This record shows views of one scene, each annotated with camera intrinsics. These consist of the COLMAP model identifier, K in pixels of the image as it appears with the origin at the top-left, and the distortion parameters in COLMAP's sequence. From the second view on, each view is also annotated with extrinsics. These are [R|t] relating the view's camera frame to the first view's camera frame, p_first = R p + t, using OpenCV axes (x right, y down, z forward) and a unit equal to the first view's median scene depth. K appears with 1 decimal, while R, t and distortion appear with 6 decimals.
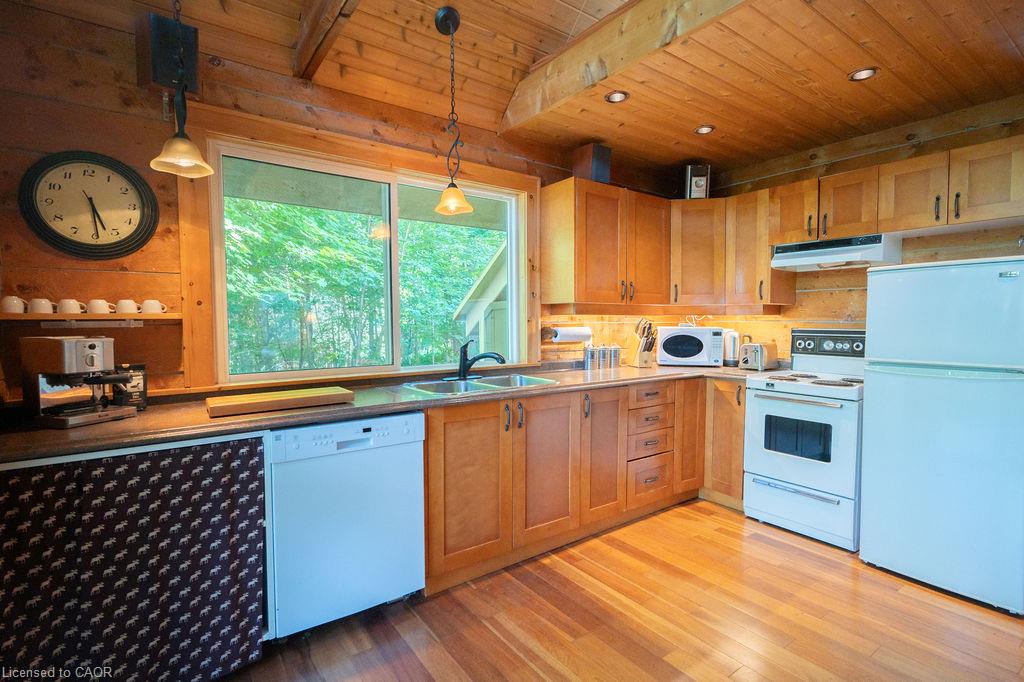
lens RADIAL K [[485.9, 0, 517.5], [0, 485.9, 344.0], [0, 0, 1]] dist [-0.001335, -0.000533]
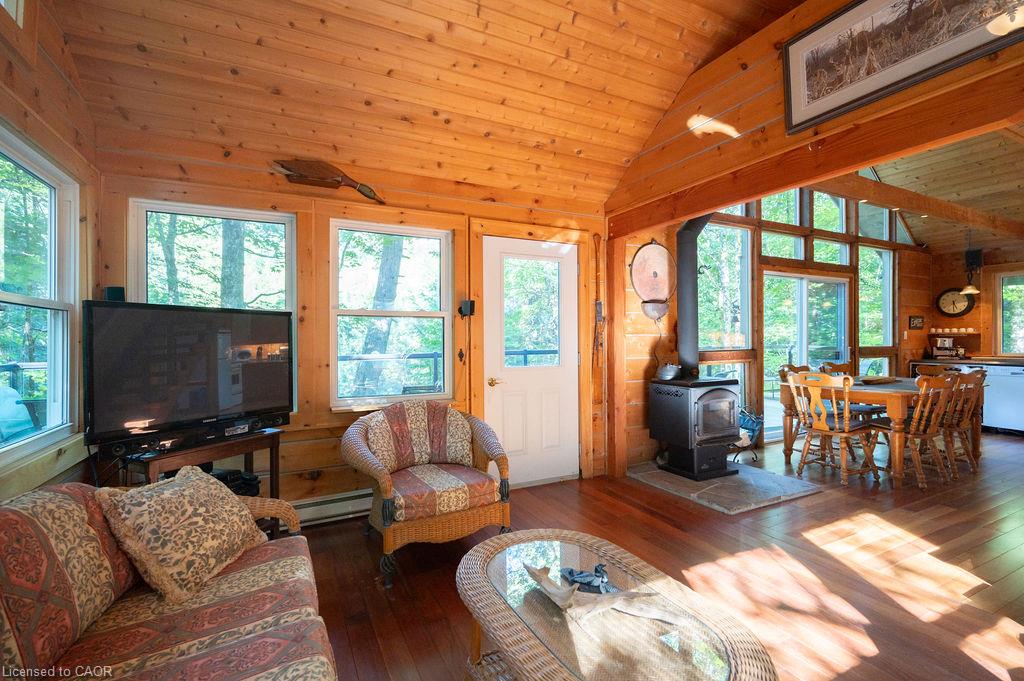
lens RADIAL K [[455.6, 0, 506.6], [0, 455.6, 338.9], [0, 0, 1]] dist [0.001131, 0.000361]
pose [[-0.170195, 0.008208, -0.985376, 2.421039], [-0.040679, 0.999054, 0.015348, 0.056332], [0.984570, 0.042696, -0.169700, -1.353381]]
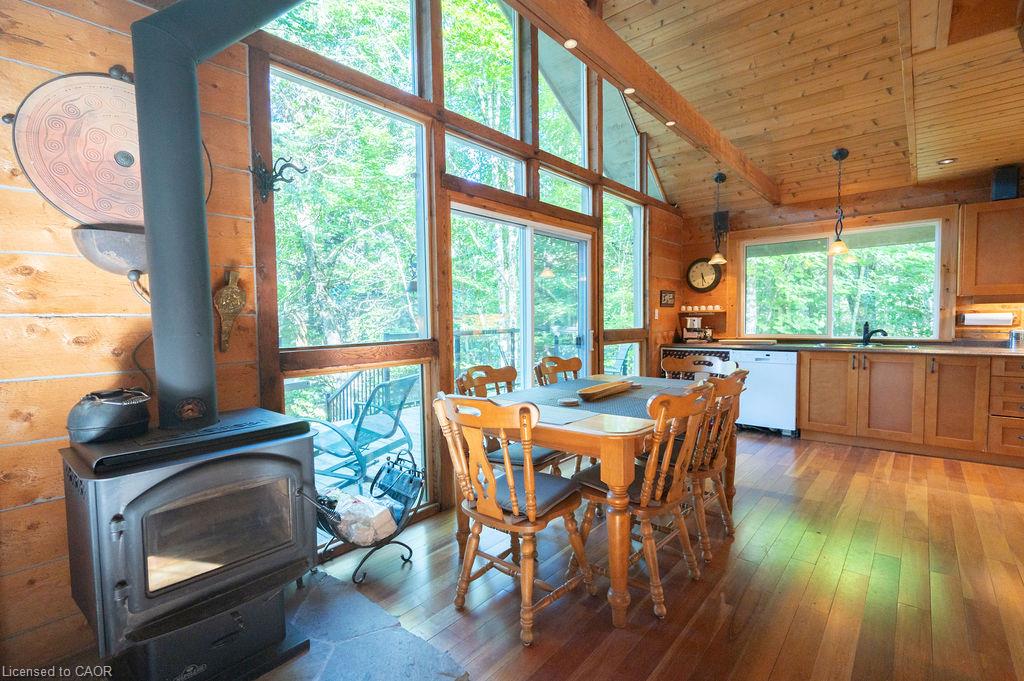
lens RADIAL K [[470.8, 0, 512.0], [0, 470.8, 340.5], [0, 0, 1]] dist [-0.001912, -0.000071]
pose [[0.224471, 0.047481, -0.973323, 1.402325], [-0.032811, 0.998614, 0.041148, 0.035731], [0.973928, 0.022700, 0.225718, -0.667641]]
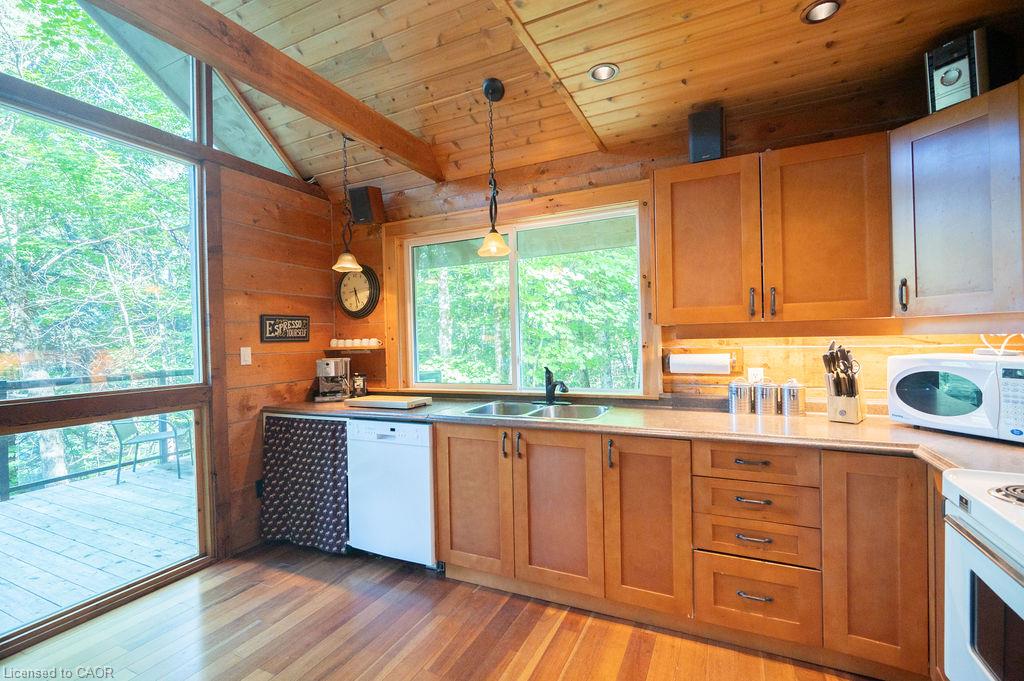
lens RADIAL K [[449.1, 0, 518.3], [0, 449.1, 342.2], [0, 0, 1]] dist [0.000733, 0.000351]
pose [[0.483635, -0.003436, -0.875263, 0.809525], [-0.018425, 0.999731, -0.014105, -0.052474], [0.875076, 0.022948, 0.483442, 0.546075]]
